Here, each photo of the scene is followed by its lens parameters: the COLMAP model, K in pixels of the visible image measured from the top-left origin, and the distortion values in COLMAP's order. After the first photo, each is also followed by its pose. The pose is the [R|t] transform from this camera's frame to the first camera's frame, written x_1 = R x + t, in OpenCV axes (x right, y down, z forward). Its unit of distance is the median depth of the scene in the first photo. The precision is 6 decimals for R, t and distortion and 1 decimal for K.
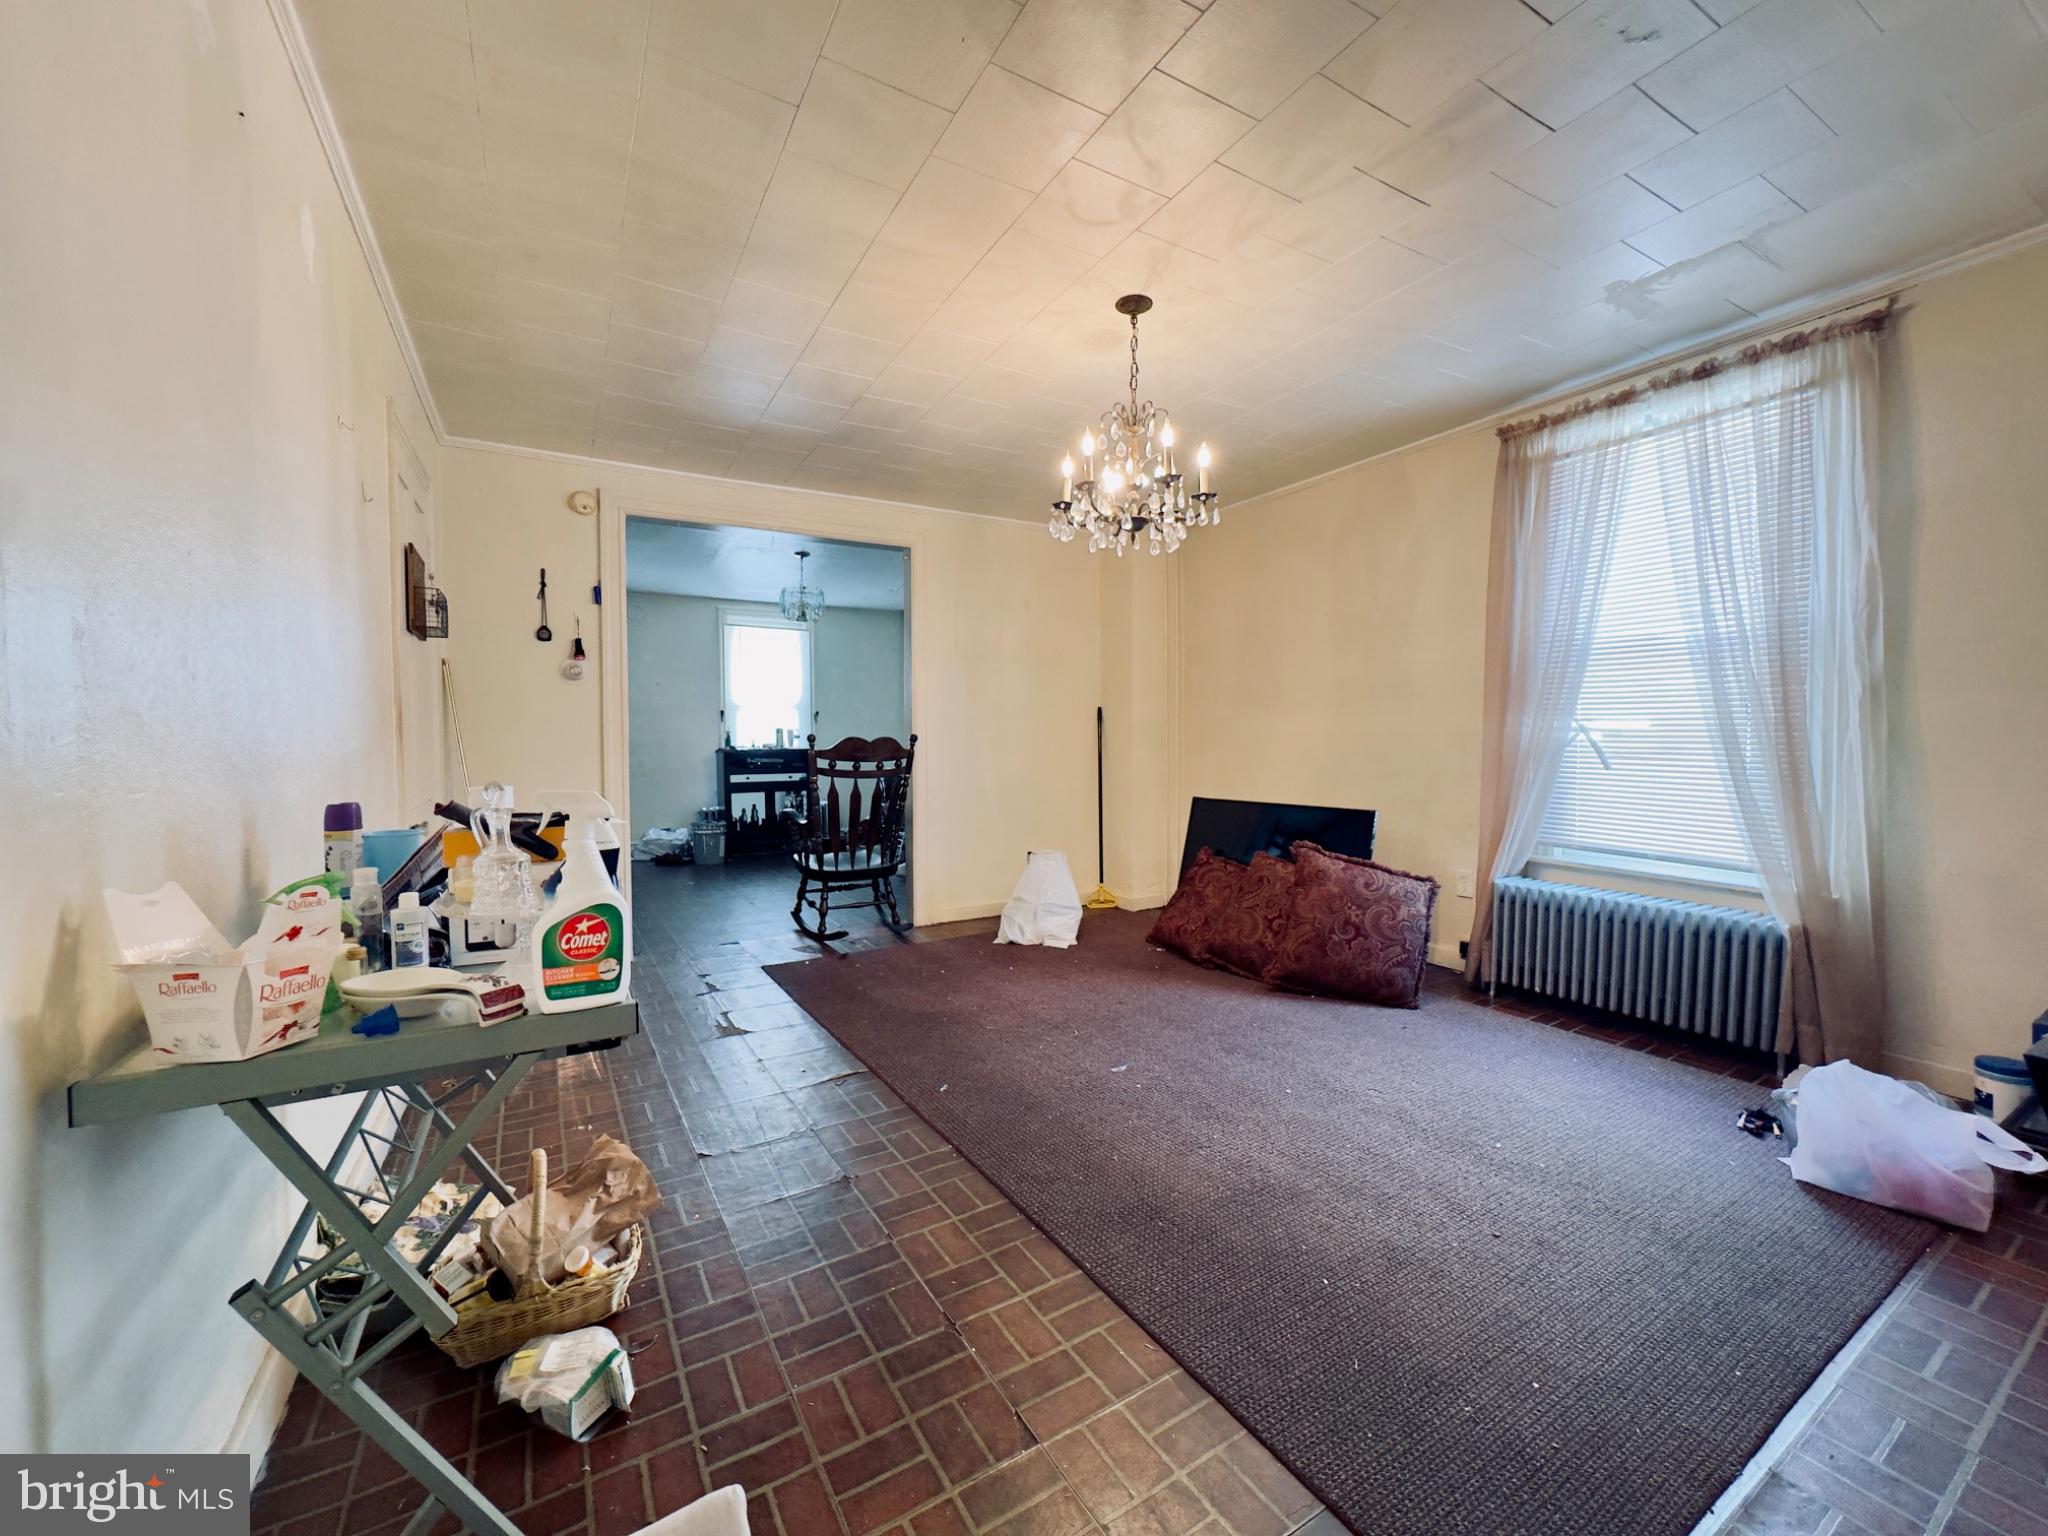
lens RADIAL K [[813.8, 0, 1024.0], [0, 813.8, 768.0], [0, 0, 1]] dist [-0.000839, -0.000166]
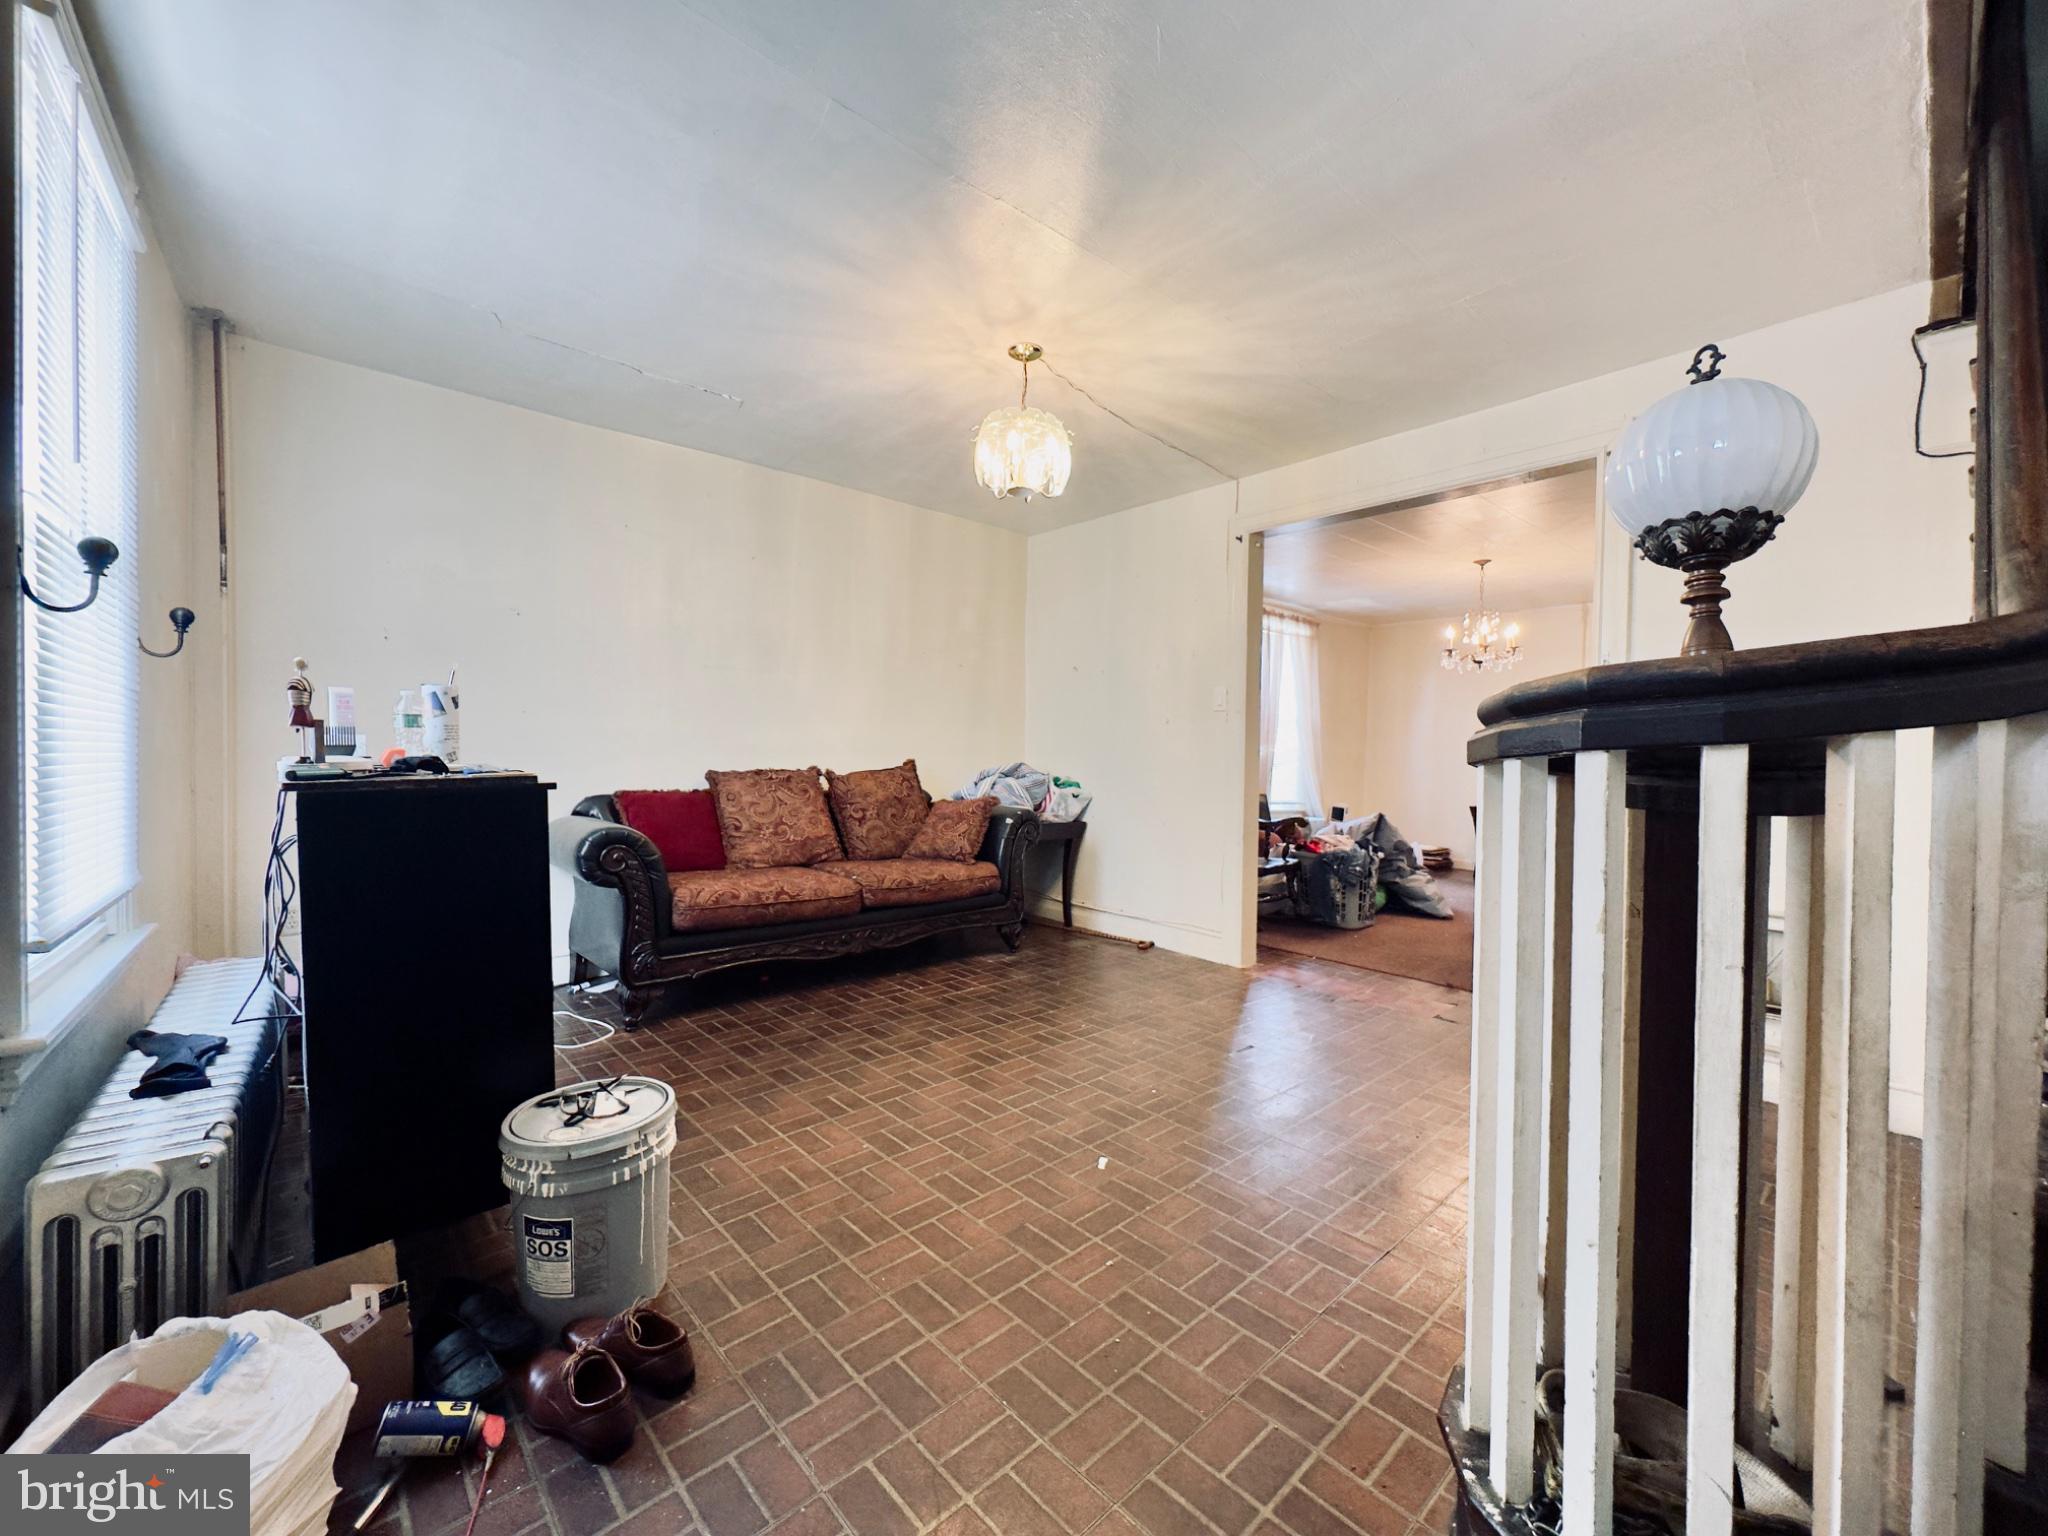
lens RADIAL K [[813.8, 0, 1024.0], [0, 813.8, 768.0], [0, 0, 1]] dist [-0.000839, -0.000166]
pose [[-0.193465, -0.020882, 0.980885, -1.611033], [0.015064, 0.999592, 0.024251, -0.075766], [-0.980991, 0.019467, -0.193072, 2.386542]]
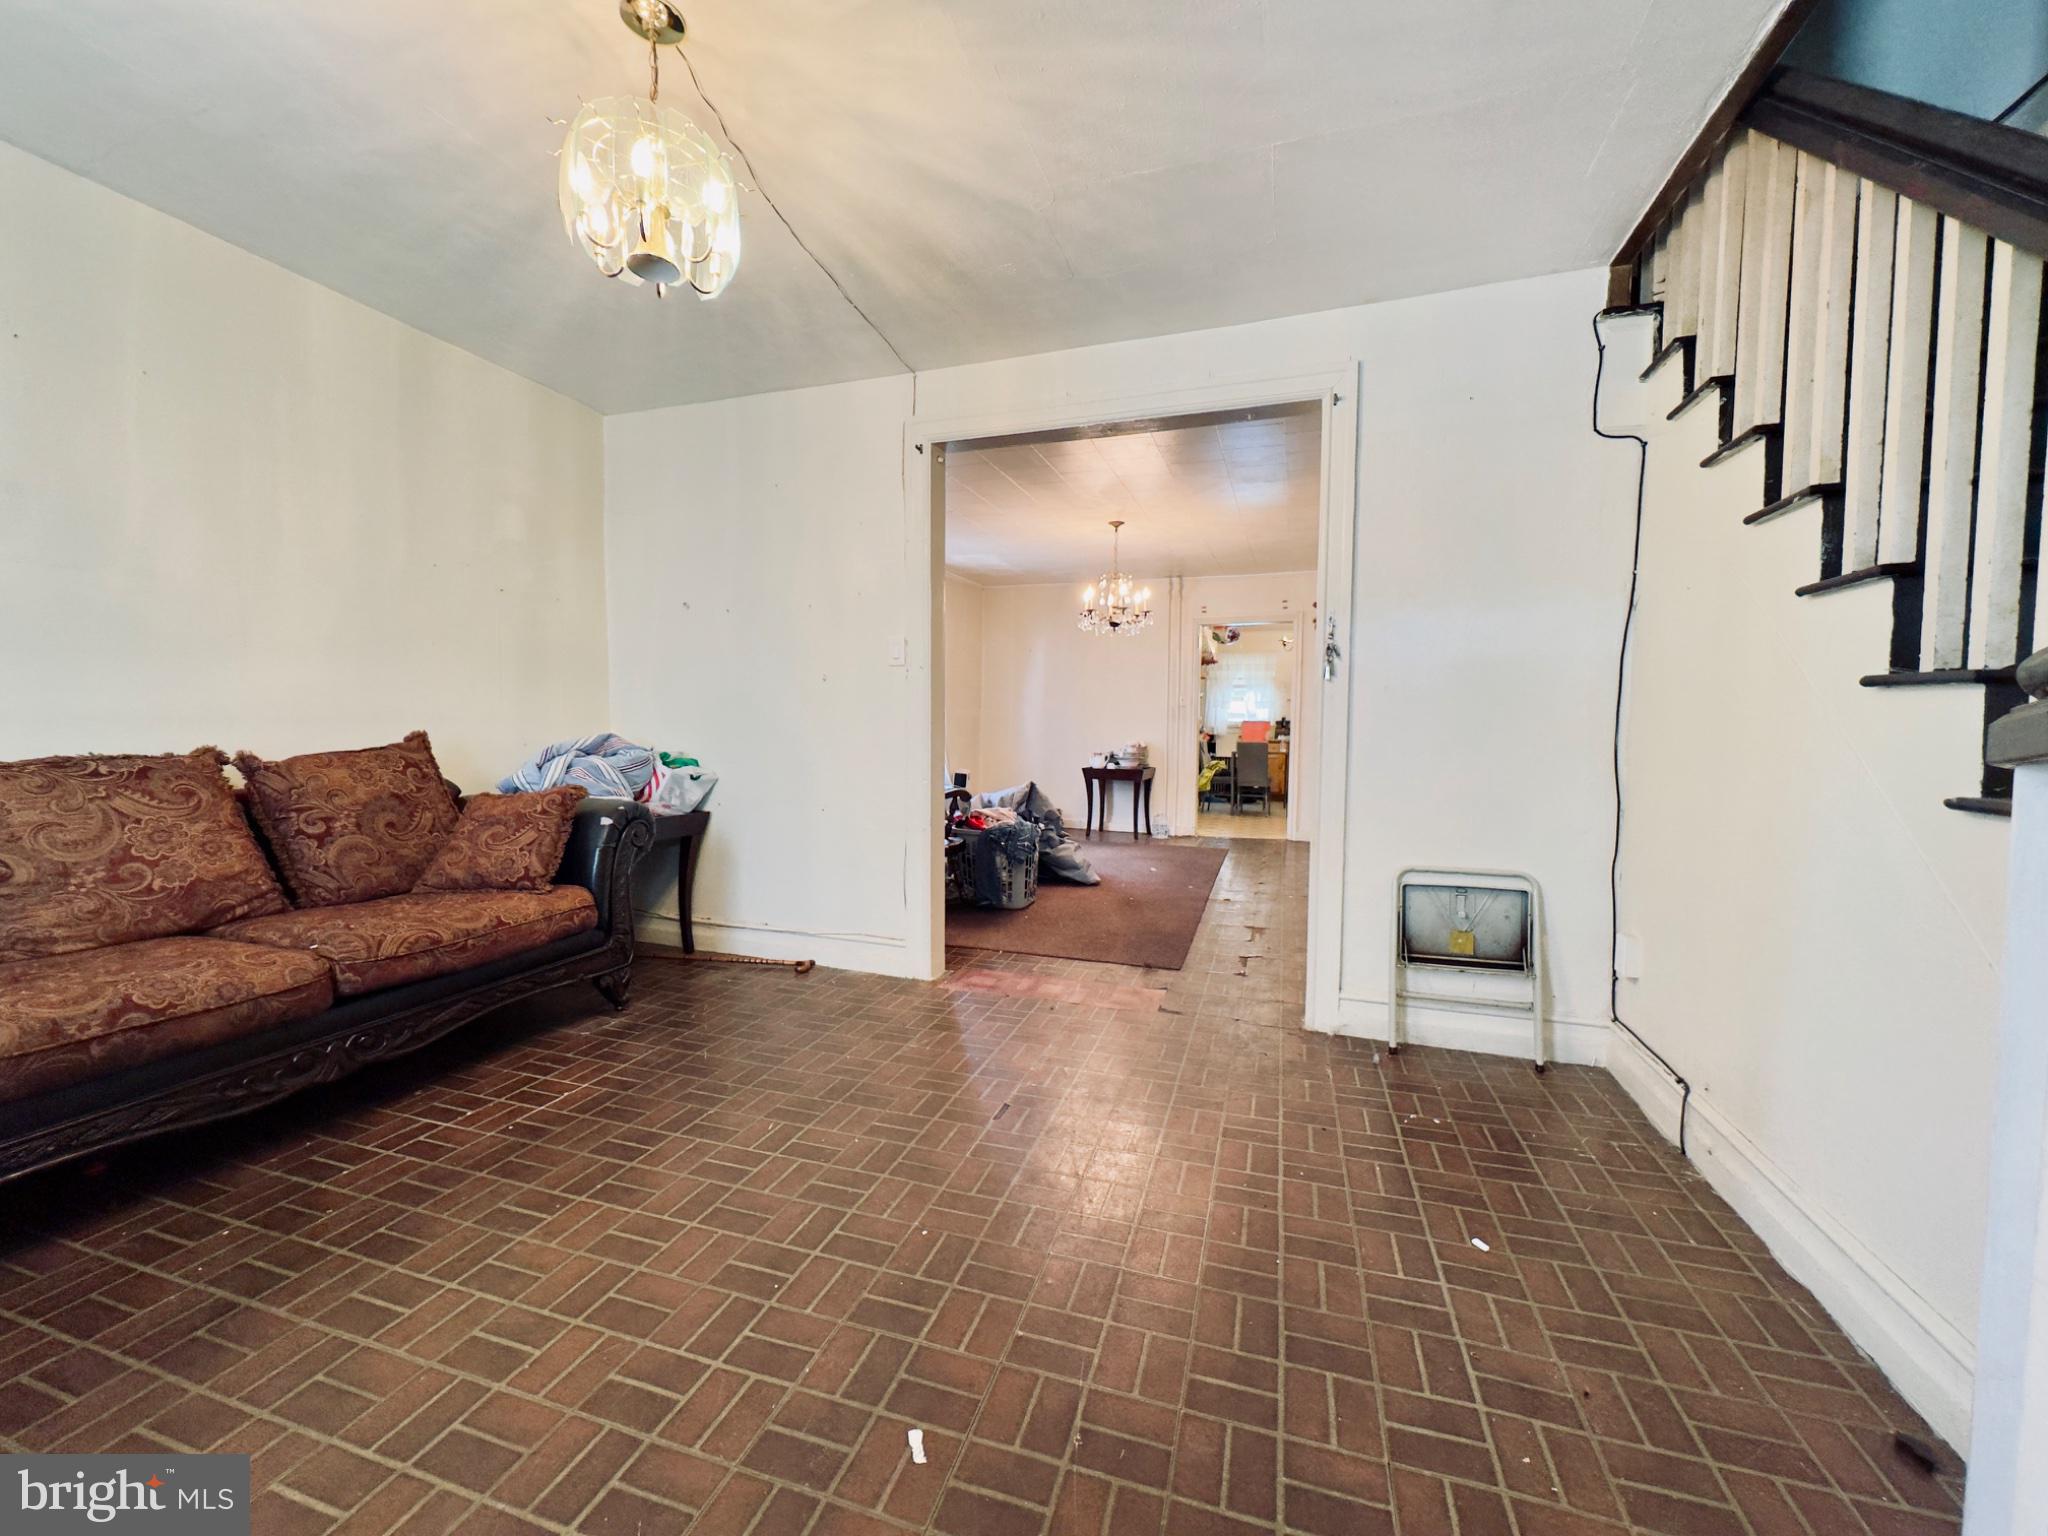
lens RADIAL K [[813.8, 0, 1024.0], [0, 813.8, 768.0], [0, 0, 1]] dist [-0.000839, -0.000166]
pose [[-0.656241, -0.046498, 0.753117, -1.238826], [0.016419, 0.996983, 0.075862, -0.076849], [-0.754372, 0.062149, -0.653498, 2.391504]]
